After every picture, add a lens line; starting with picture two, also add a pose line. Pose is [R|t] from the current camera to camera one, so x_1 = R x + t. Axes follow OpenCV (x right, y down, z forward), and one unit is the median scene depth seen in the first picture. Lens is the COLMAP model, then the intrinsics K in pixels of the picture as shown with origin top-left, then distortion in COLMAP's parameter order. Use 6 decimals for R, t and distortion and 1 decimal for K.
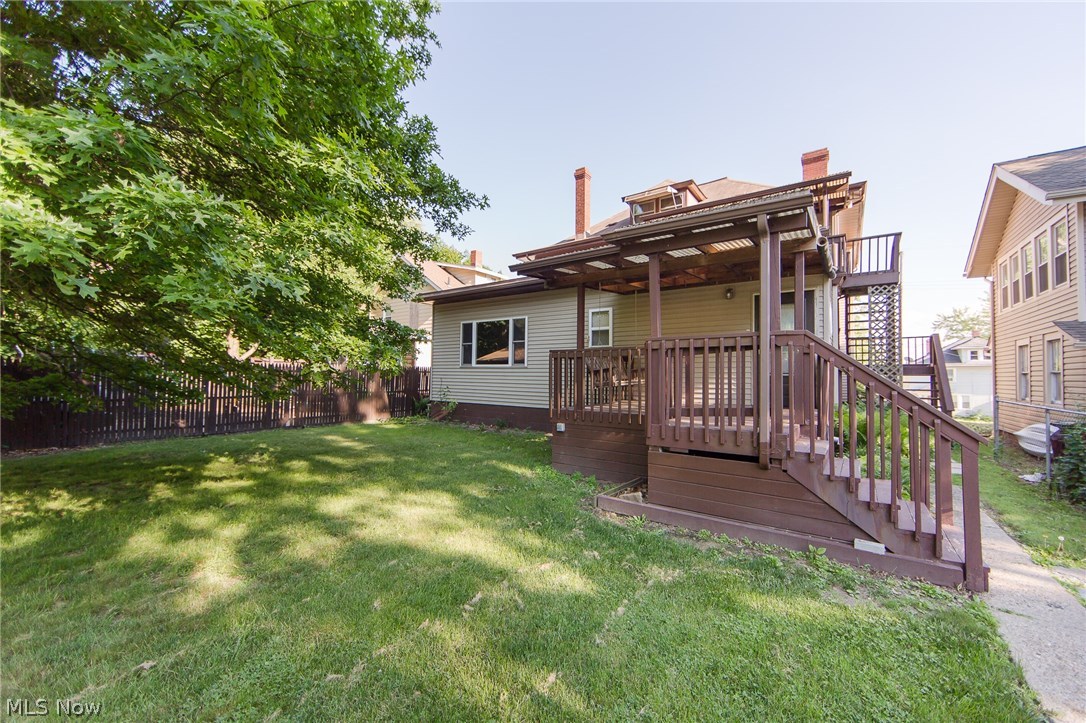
lens RADIAL K [[419.4, 0, 543.0], [0, 419.4, 361.5], [0, 0, 1]] dist [-0.000845, -0.000141]
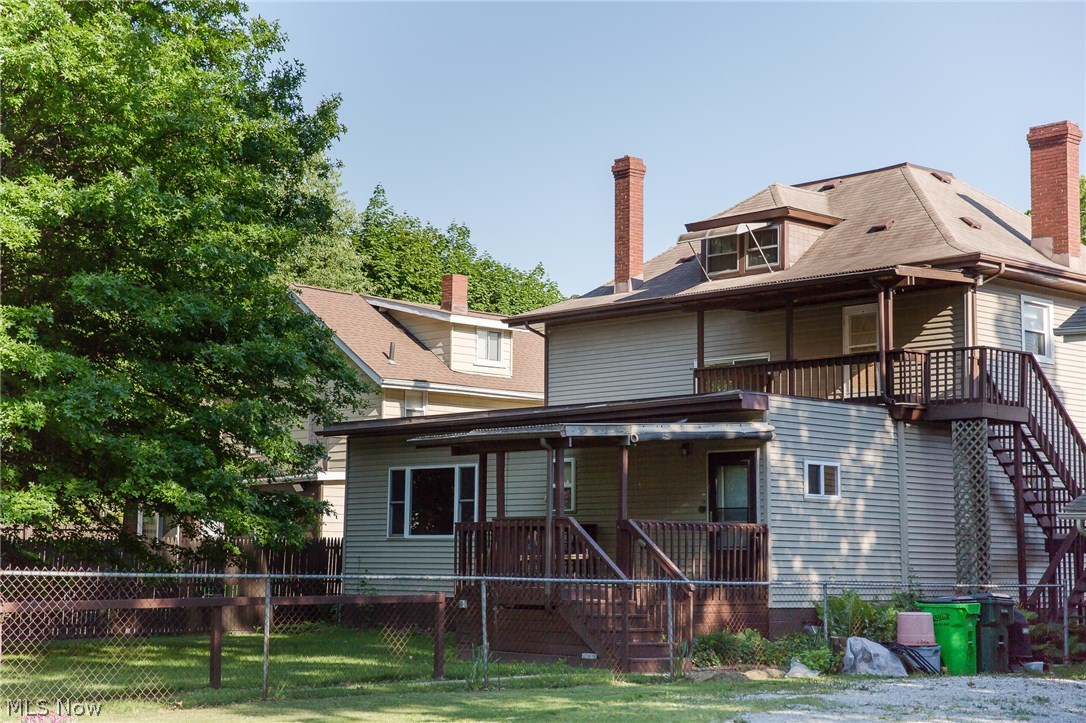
lens RADIAL K [[1832.4, 0, 543.0], [0, 1832.4, 361.5], [0, 0, 1]] dist [0.019104, -0.005390]
pose [[0.984016, -0.018932, -0.177073, 0.534216], [0.005474, 0.997079, -0.076183, -0.041738], [0.177998, 0.073996, 0.981245, -1.710004]]
